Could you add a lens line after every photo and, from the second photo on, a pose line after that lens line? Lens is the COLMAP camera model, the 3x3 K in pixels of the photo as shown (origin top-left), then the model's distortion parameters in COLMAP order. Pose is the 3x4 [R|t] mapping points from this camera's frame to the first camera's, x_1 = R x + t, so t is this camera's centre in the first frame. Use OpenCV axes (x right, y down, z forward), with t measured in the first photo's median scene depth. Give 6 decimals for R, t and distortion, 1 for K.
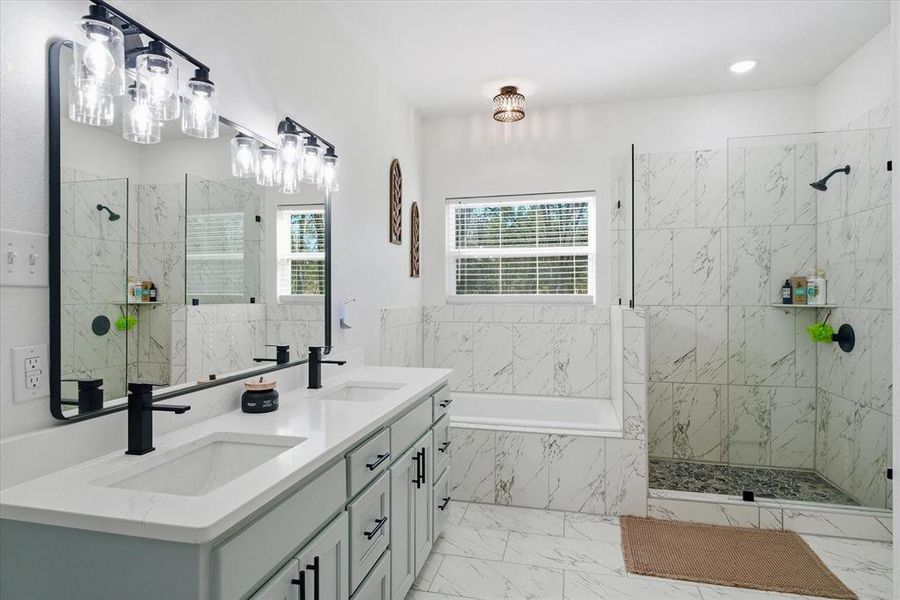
lens RADIAL K [[542.1, 0, 446.7], [0, 542.1, 295.9], [0, 0, 1]] dist [-0.001380, 0.002223]
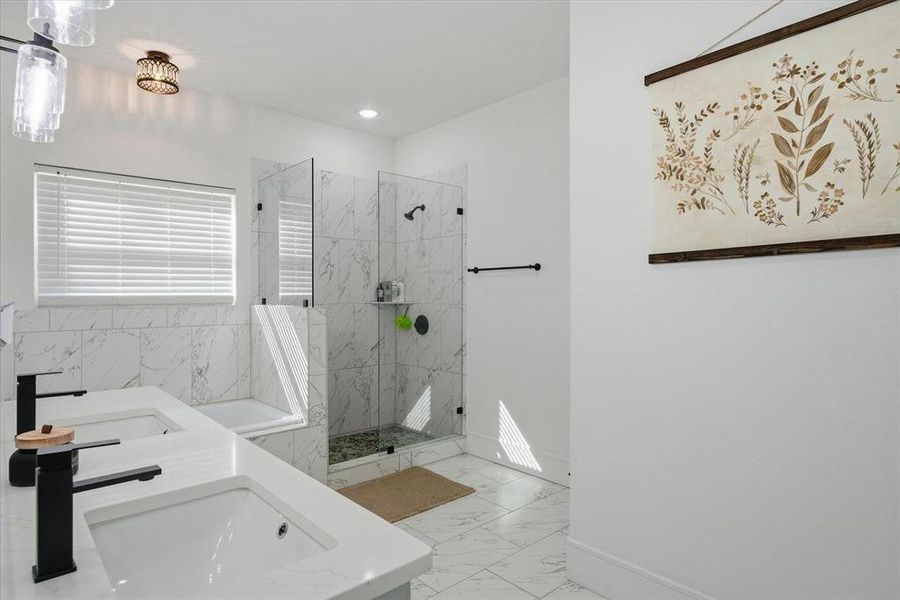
lens RADIAL K [[542.1, 0, 446.7], [0, 542.1, 295.9], [0, 0, 1]] dist [-0.001380, 0.002223]
pose [[0.523397, -0.002233, 0.852086, -0.424833], [0.002581, 0.999996, 0.001035, -0.000216], [-0.852085, 0.001658, 0.523401, 0.181701]]
